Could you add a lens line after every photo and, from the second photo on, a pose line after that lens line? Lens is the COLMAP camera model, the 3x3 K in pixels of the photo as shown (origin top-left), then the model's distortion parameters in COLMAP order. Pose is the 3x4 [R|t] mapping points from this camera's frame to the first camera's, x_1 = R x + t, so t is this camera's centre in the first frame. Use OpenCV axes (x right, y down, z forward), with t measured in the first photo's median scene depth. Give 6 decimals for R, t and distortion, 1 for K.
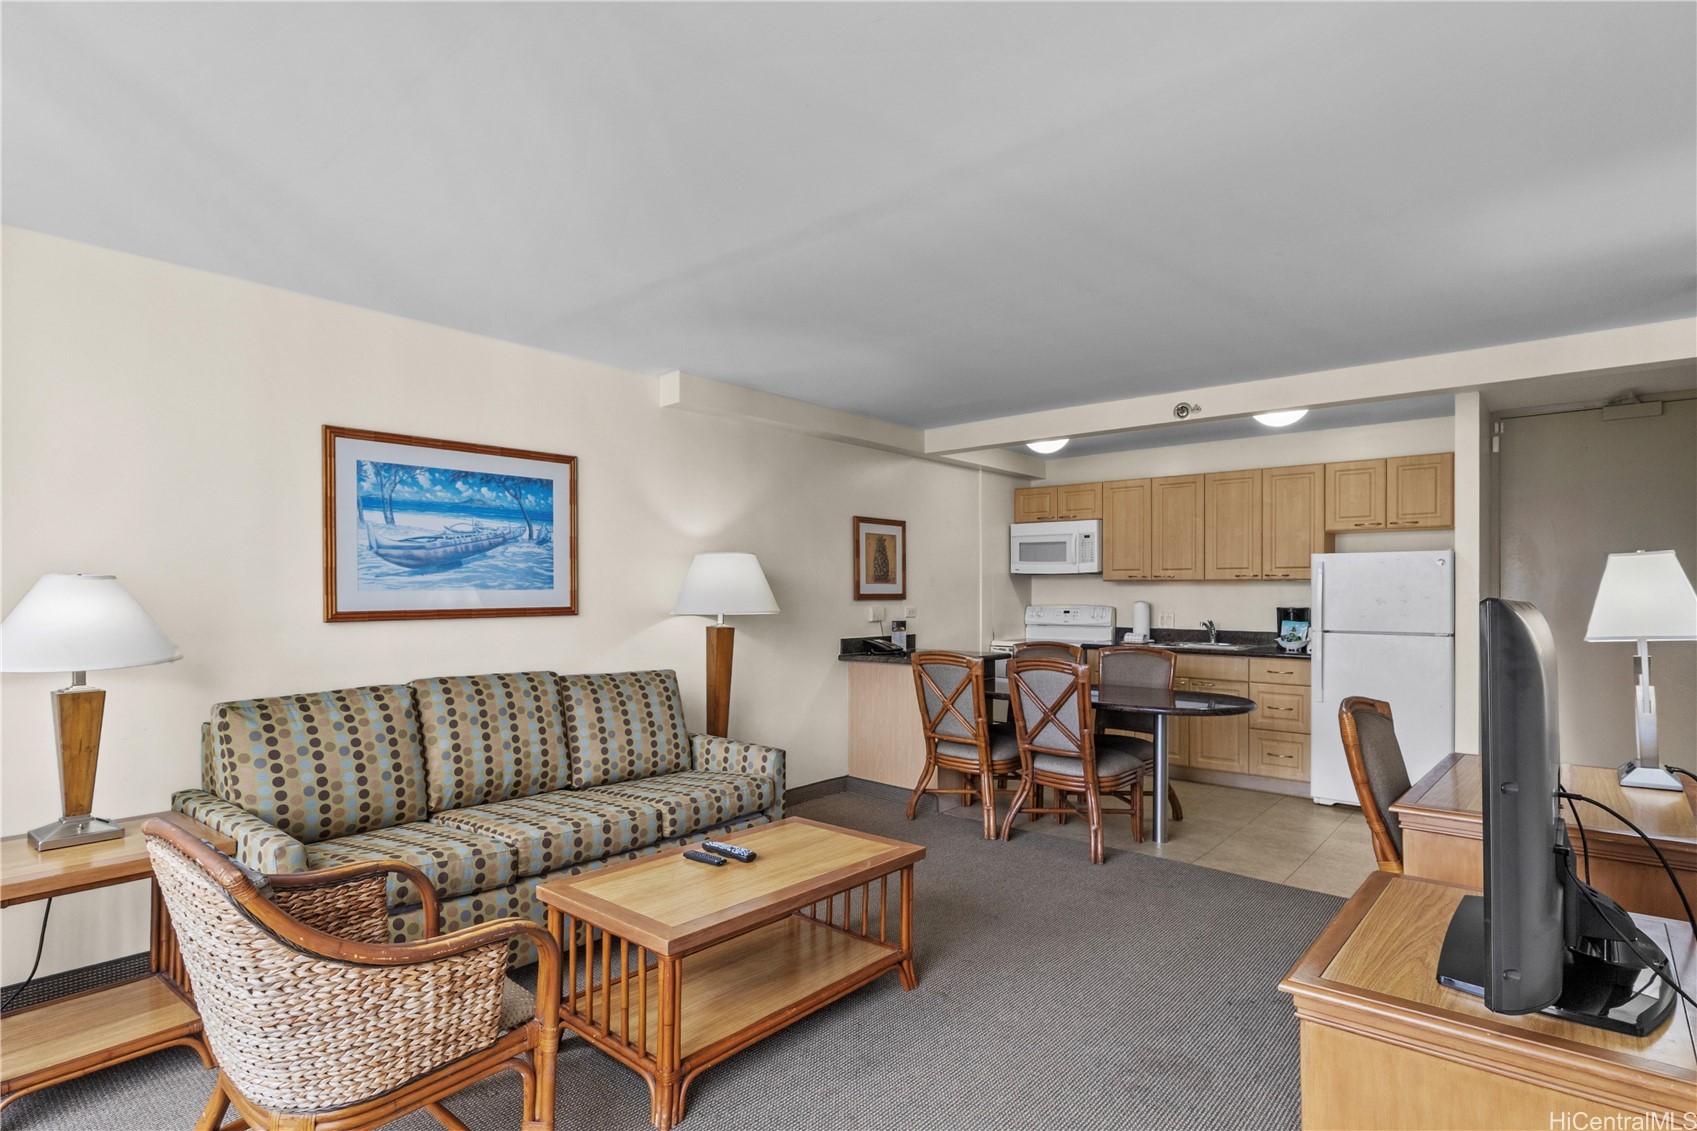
lens RADIAL K [[859.4, 0, 842.6], [0, 859.4, 583.7], [0, 0, 1]] dist [0.002796, 0.000617]
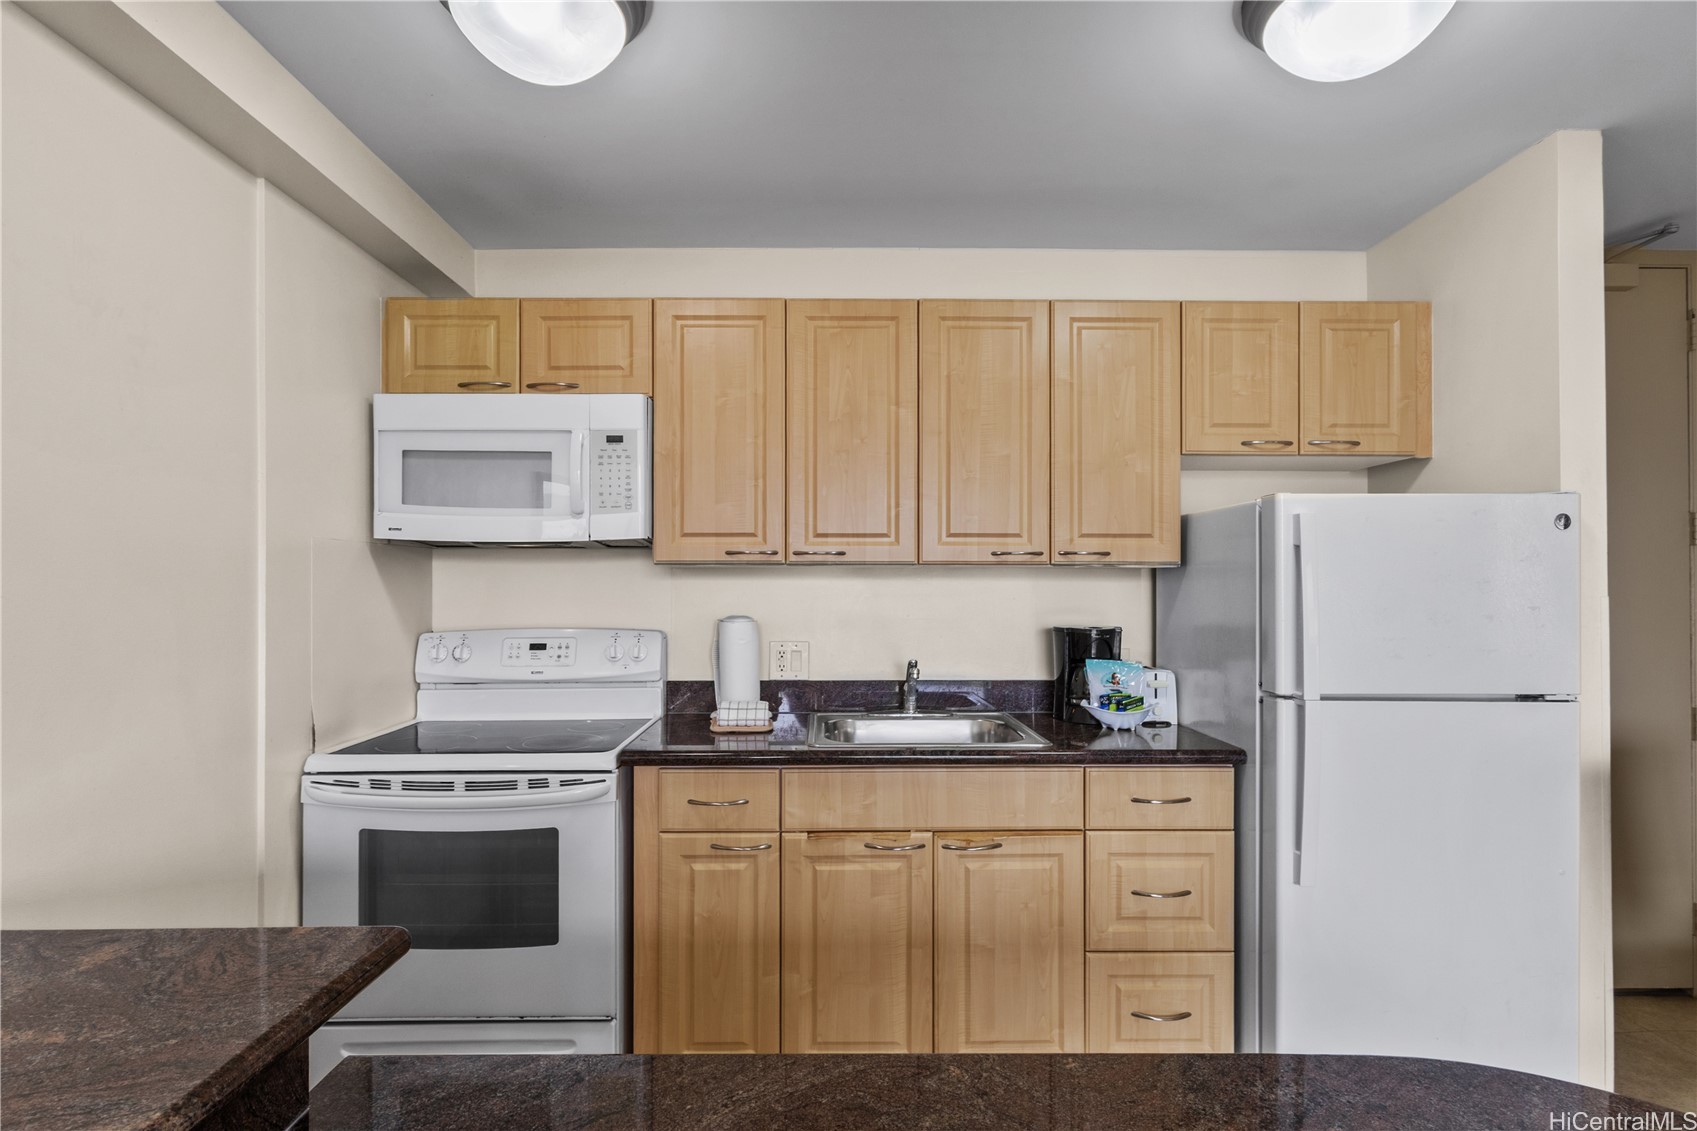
lens RADIAL K [[820.5, 0, 849.6], [0, 820.5, 573.6], [0, 0, 1]] dist [-0.036618, 0.000167]
pose [[0.747127, 0.005370, 0.664659, 0.134627], [-0.002592, 0.999983, -0.005166, 0.002576], [-0.664676, 0.002137, 0.747129, 0.693149]]
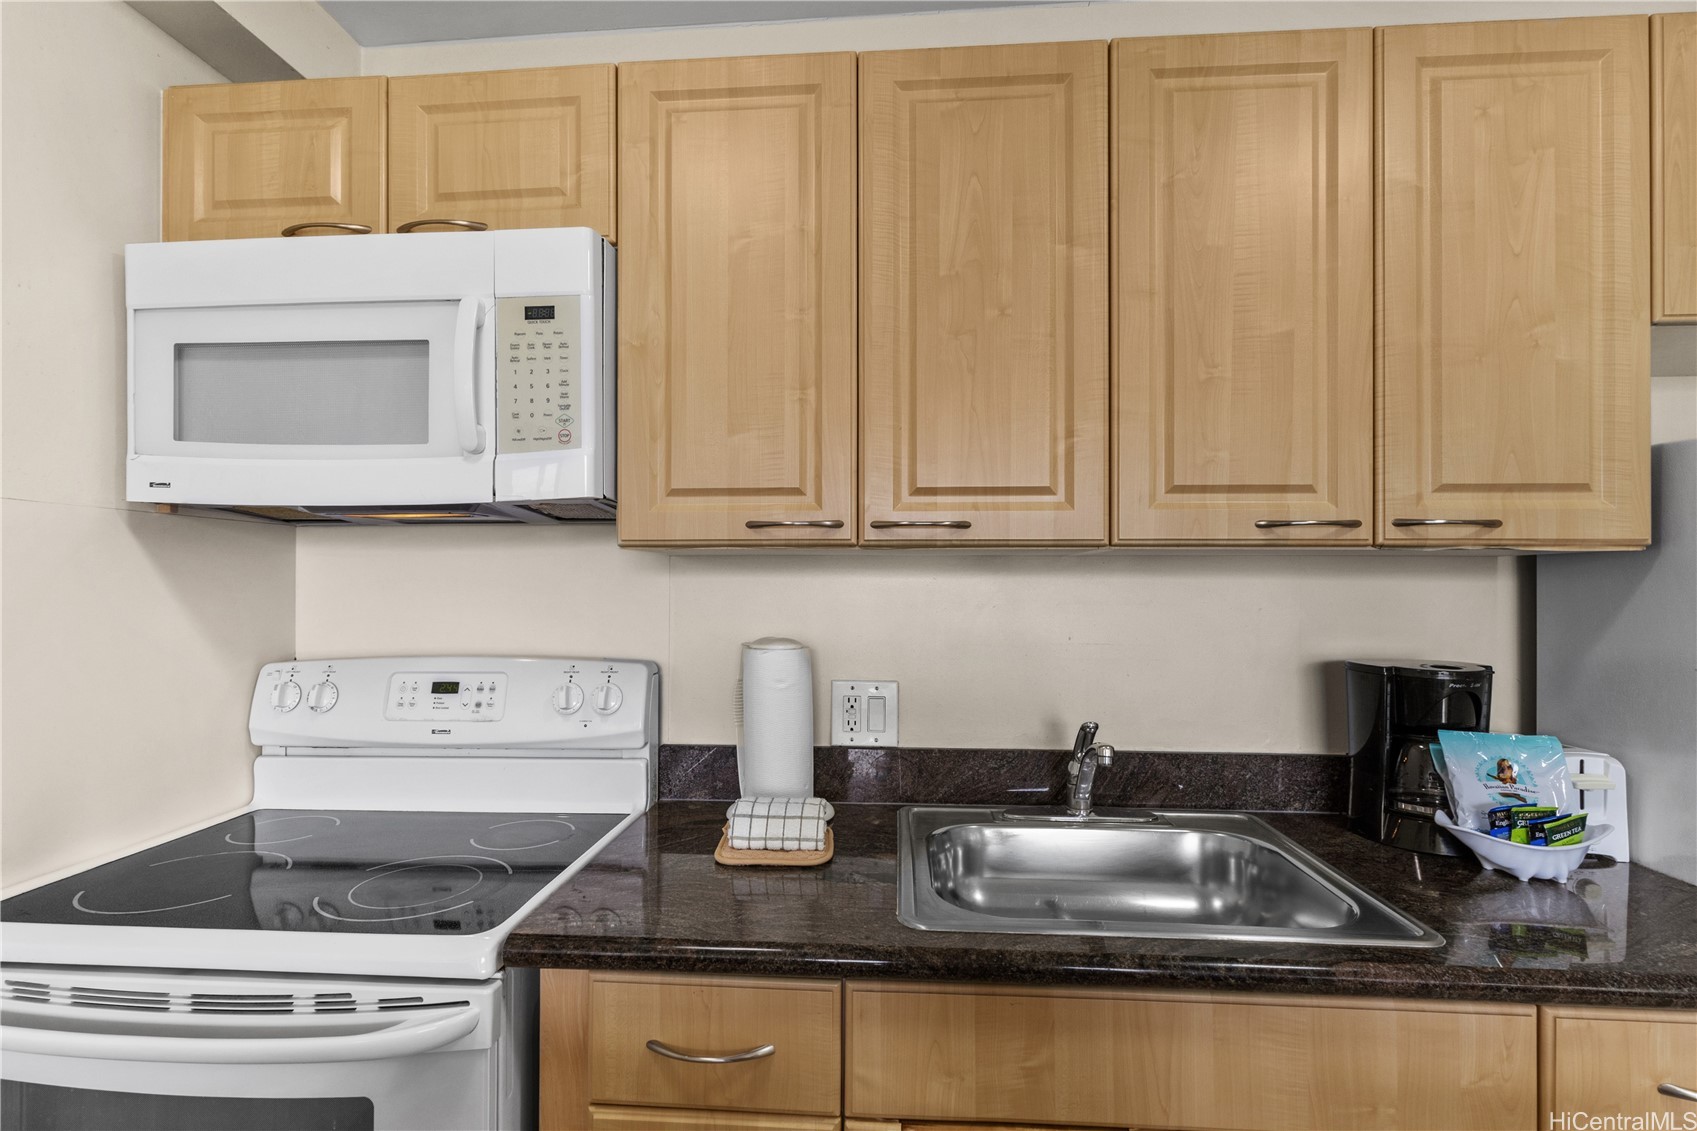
lens RADIAL K [[859.4, 0, 842.6], [0, 859.4, 583.7], [0, 0, 1]] dist [0.002796, 0.000617]
pose [[0.810963, -0.000924, 0.585097, 0.230421], [-0.003451, 0.999974, 0.006364, 0.004211], [-0.585088, -0.007180, 0.810938, 0.816974]]
